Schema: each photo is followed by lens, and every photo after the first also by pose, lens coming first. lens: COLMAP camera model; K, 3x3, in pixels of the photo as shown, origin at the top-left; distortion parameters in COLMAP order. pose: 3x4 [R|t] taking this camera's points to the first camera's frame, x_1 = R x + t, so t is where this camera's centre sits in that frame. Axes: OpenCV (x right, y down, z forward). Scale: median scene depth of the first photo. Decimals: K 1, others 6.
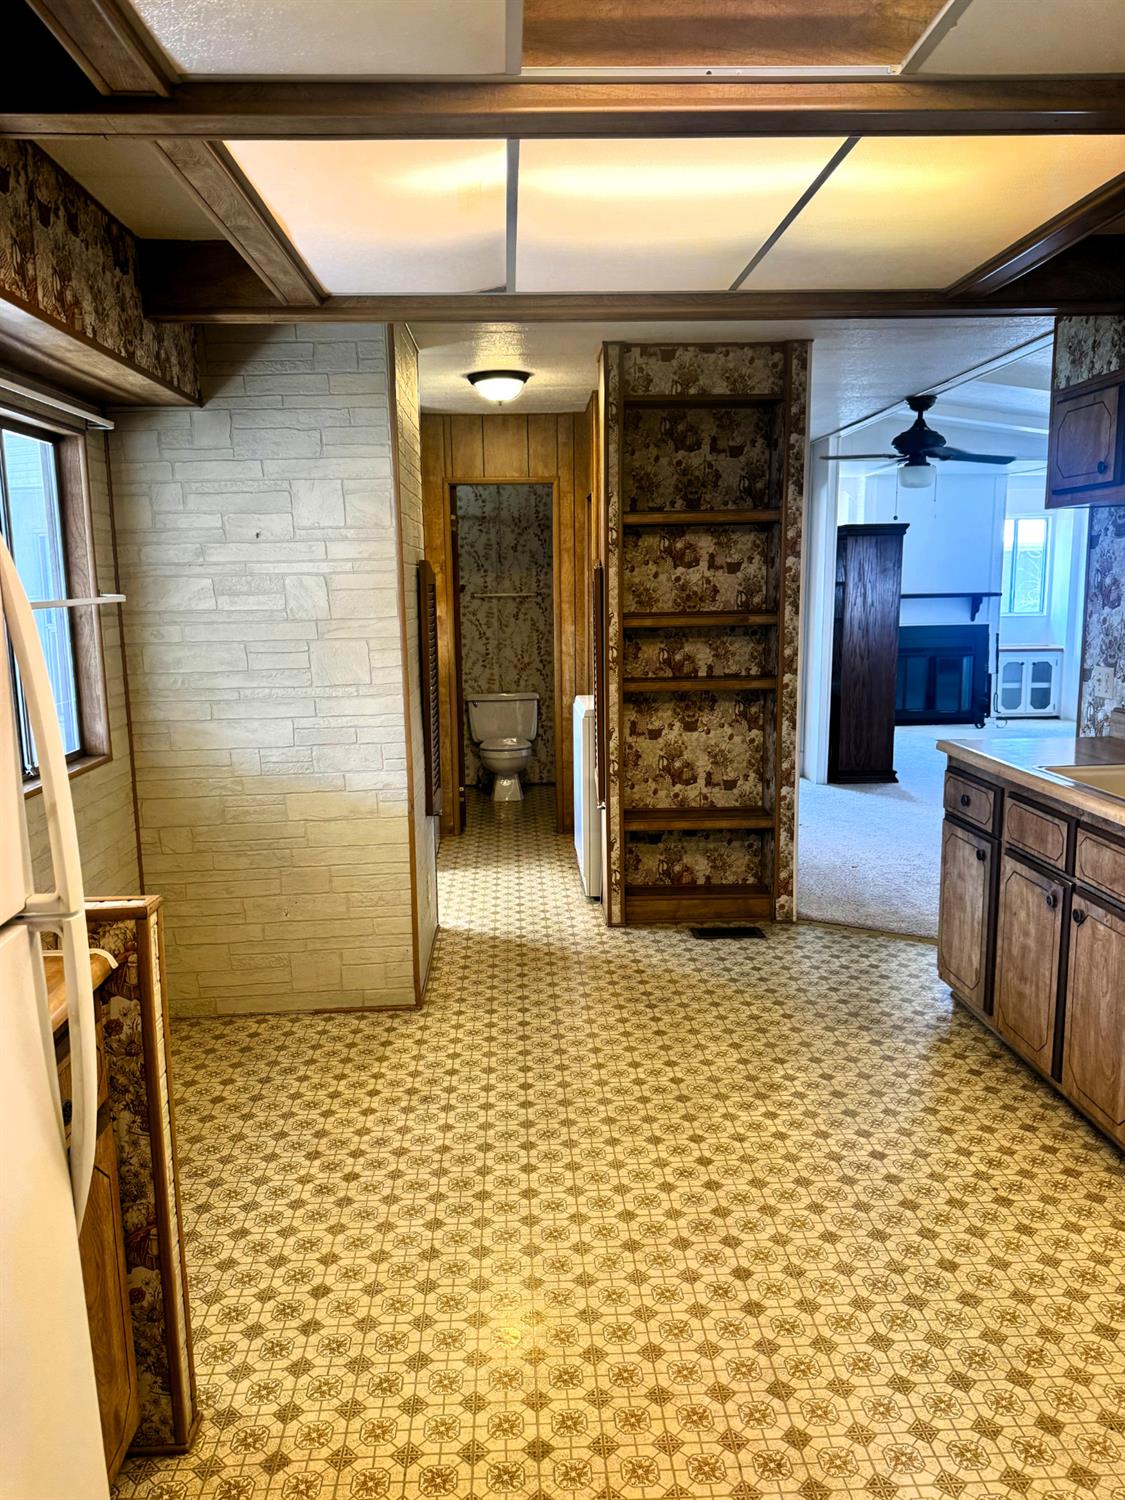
lens RADIAL K [[1066.4, 0, 561.7], [0, 1066.4, 753.8], [0, 0, 1]] dist [0.098608, -0.155372]
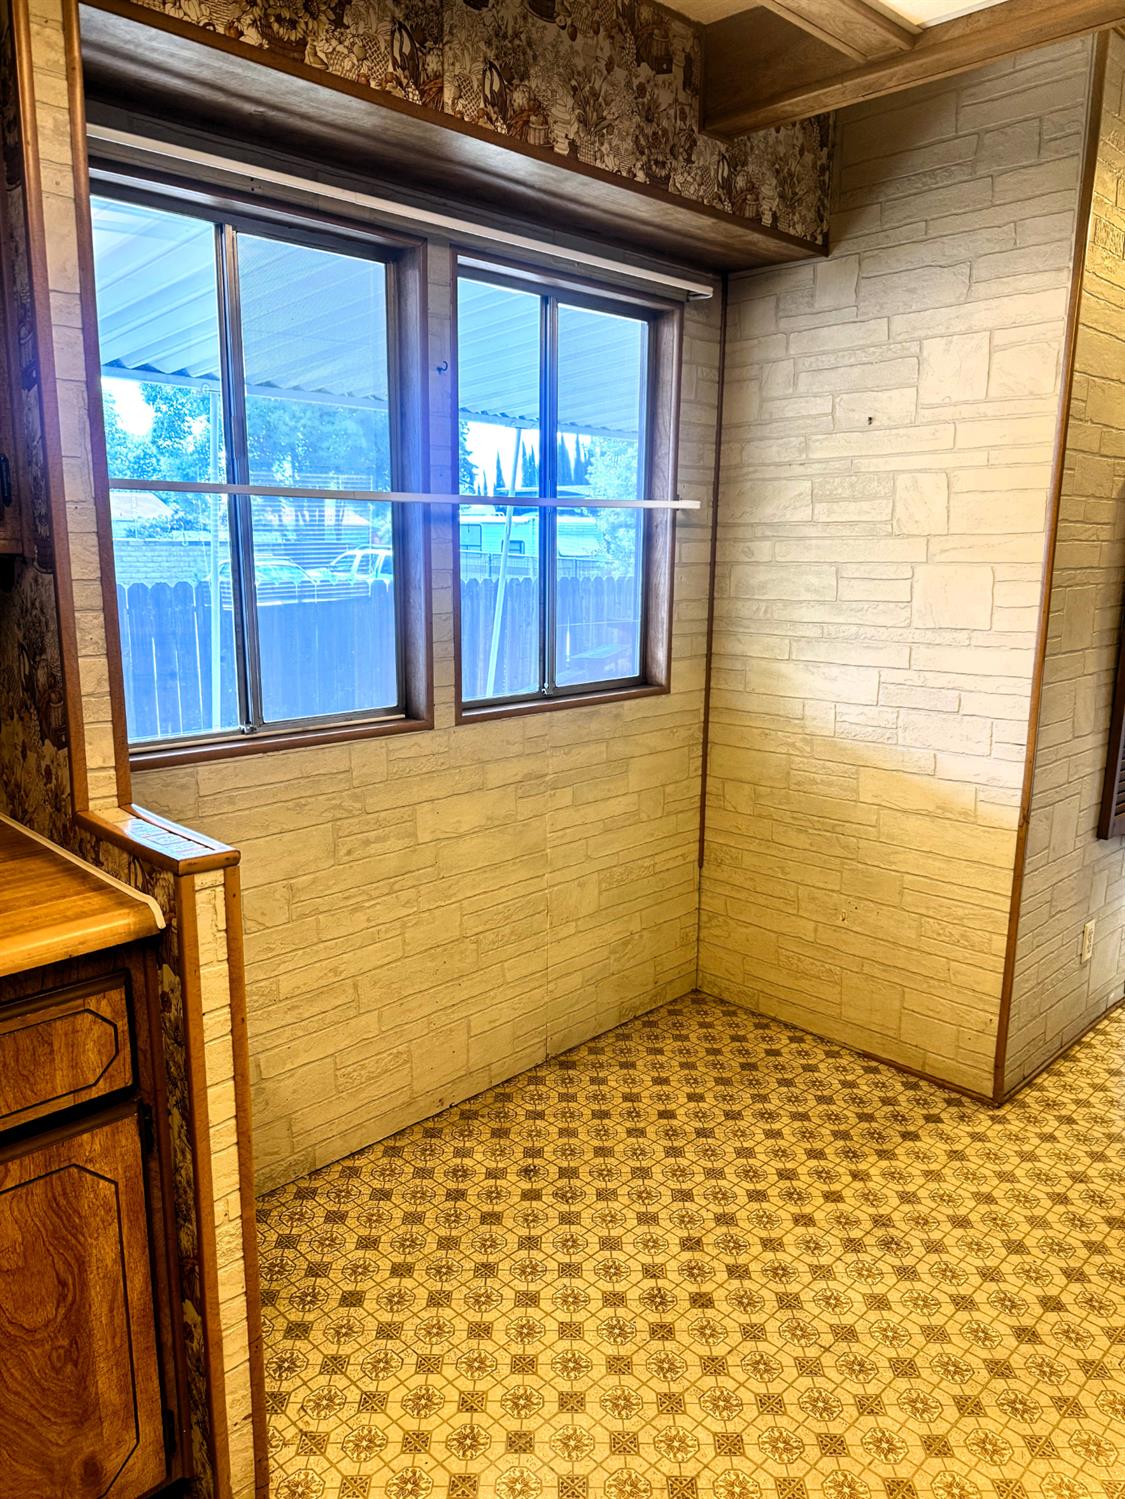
lens RADIAL K [[1065.7, 0, 561.7], [0, 1065.7, 753.3], [0, 0, 1]] dist [0.098608, -0.155372]
pose [[0.671102, 0.168597, -0.721940, 0.154838], [-0.137585, 0.985205, 0.102182, -0.021228], [0.728486, 0.030754, 0.684370, 0.332175]]
